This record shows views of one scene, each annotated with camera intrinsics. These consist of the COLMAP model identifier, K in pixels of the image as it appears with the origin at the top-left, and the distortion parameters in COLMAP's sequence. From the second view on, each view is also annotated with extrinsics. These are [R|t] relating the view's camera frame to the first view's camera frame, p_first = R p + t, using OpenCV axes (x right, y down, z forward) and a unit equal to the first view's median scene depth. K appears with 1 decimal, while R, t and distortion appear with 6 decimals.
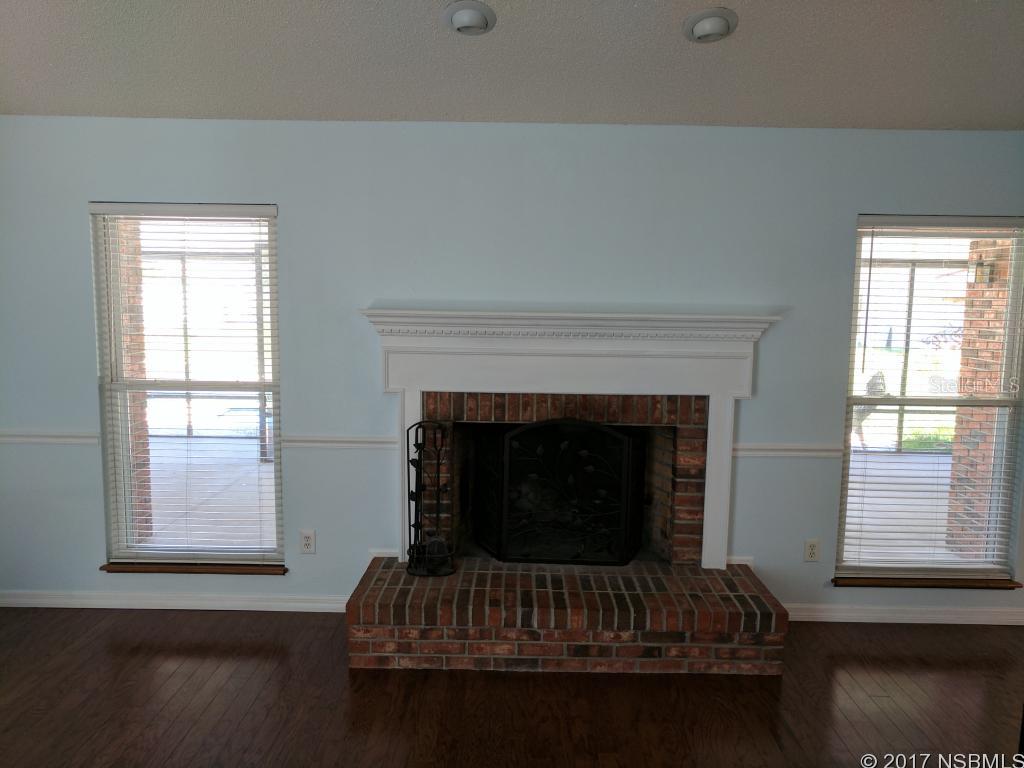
lens RADIAL K [[758.7, 0, 512.0], [0, 758.7, 384.0], [0, 0, 1]] dist [-0.005730, -0.000828]
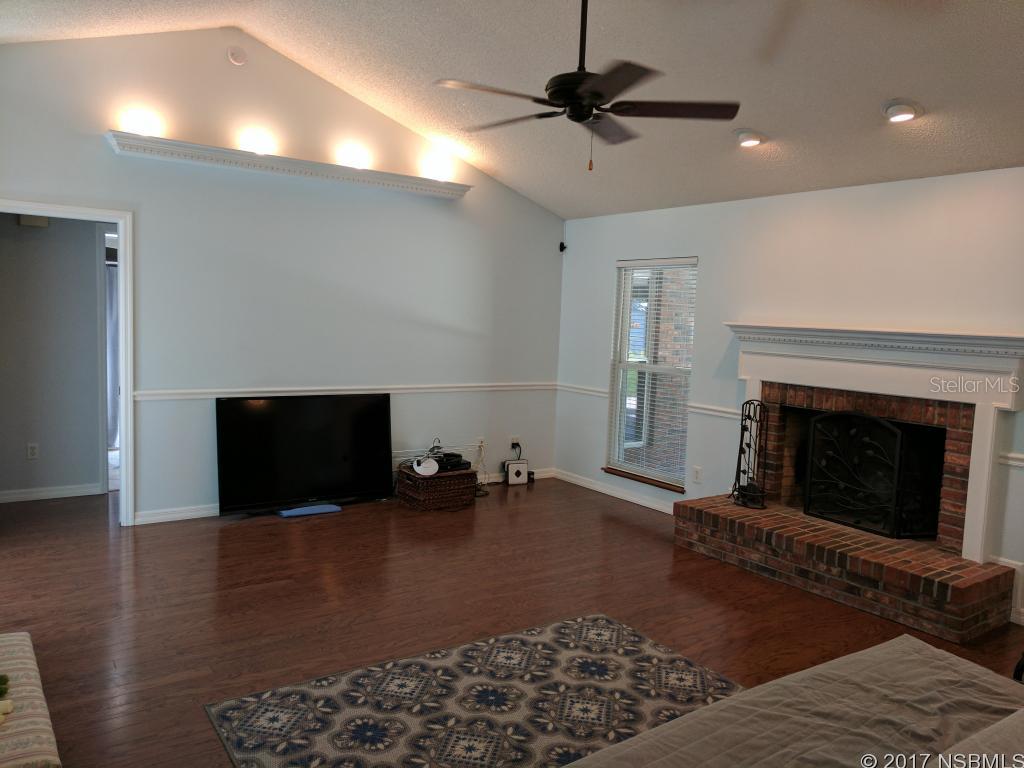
lens RADIAL K [[766.5, 0, 511.3], [0, 766.5, 366.0], [0, 0, 1]] dist [-0.003725, 0.003059]
pose [[0.592145, 0.065340, -0.803178, 0.810389], [-0.125826, 0.991979, -0.012066, 0.063026], [0.795947, 0.108206, 0.595617, -0.257720]]
